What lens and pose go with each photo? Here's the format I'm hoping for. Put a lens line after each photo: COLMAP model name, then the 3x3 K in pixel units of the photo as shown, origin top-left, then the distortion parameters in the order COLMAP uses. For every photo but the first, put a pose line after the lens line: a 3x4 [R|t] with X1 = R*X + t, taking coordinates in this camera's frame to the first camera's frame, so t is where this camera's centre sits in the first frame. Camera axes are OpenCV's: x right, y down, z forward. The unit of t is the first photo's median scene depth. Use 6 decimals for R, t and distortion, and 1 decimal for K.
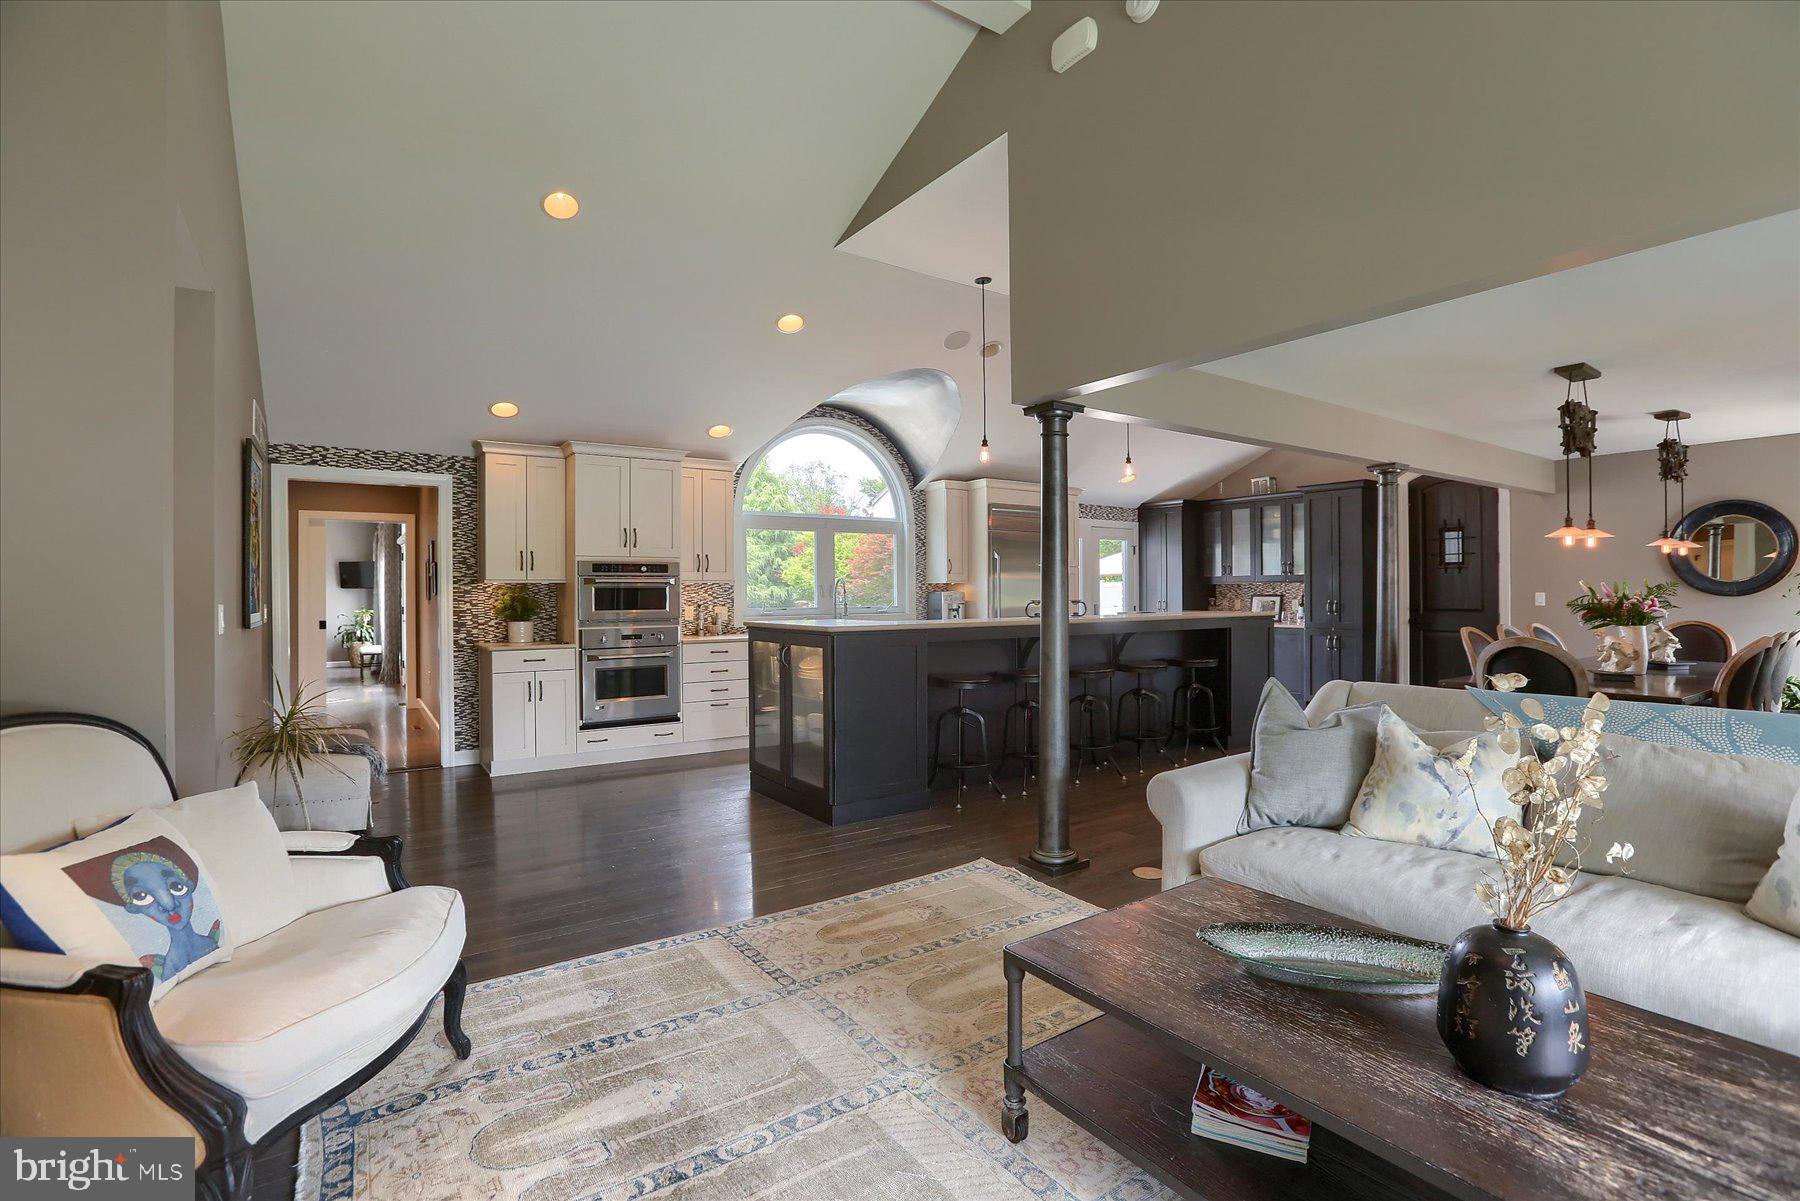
lens RADIAL K [[830.5, 0, 892.8], [0, 830.5, 598.1], [0, 0, 1]] dist [-0.045289, 0.014931]
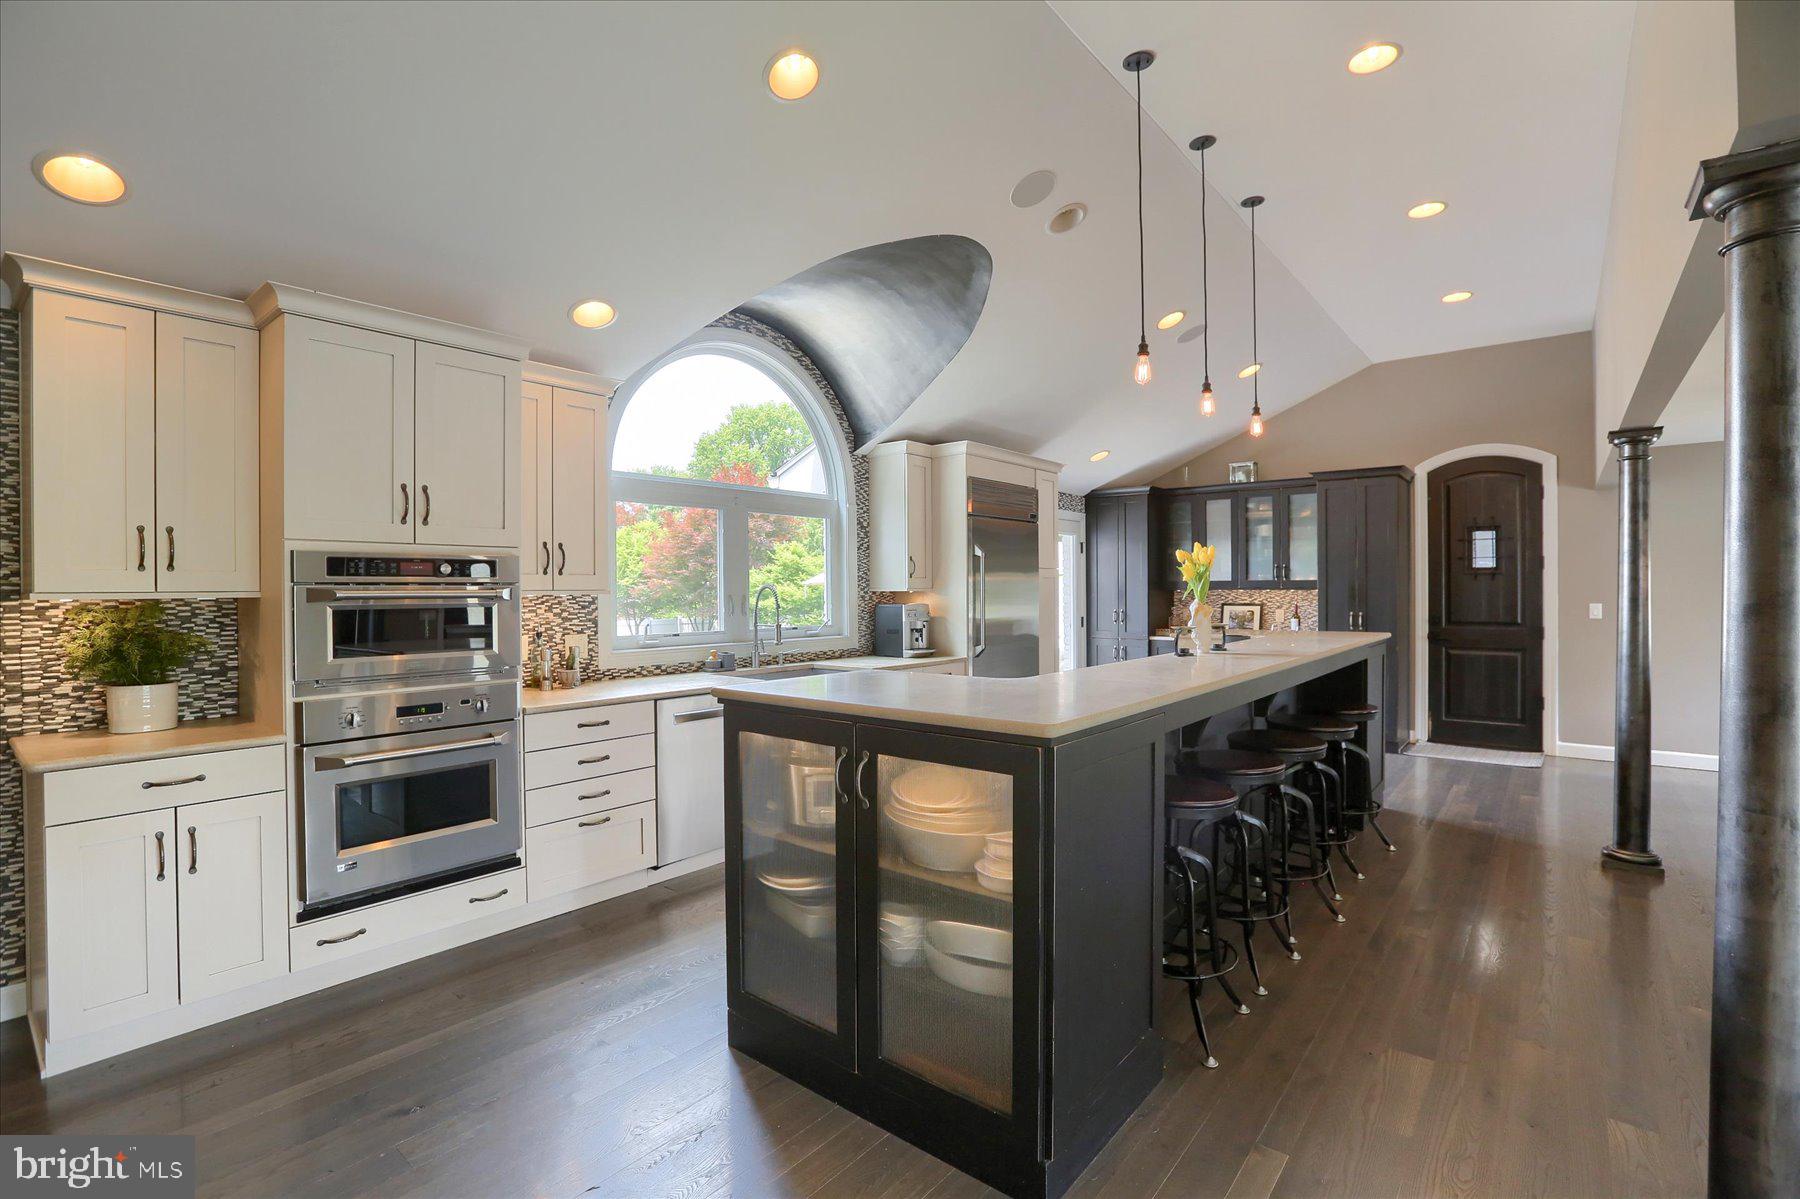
lens RADIAL K [[830.5, 0, 901.1], [0, 830.5, 595.0], [0, 0, 1]] dist [-0.045289, 0.014931]
pose [[0.957961, -0.001286, 0.286897, -0.171135], [0.001774, 0.999997, -0.001439, -0.017749], [-0.286894, 0.001887, 0.957960, 0.432232]]
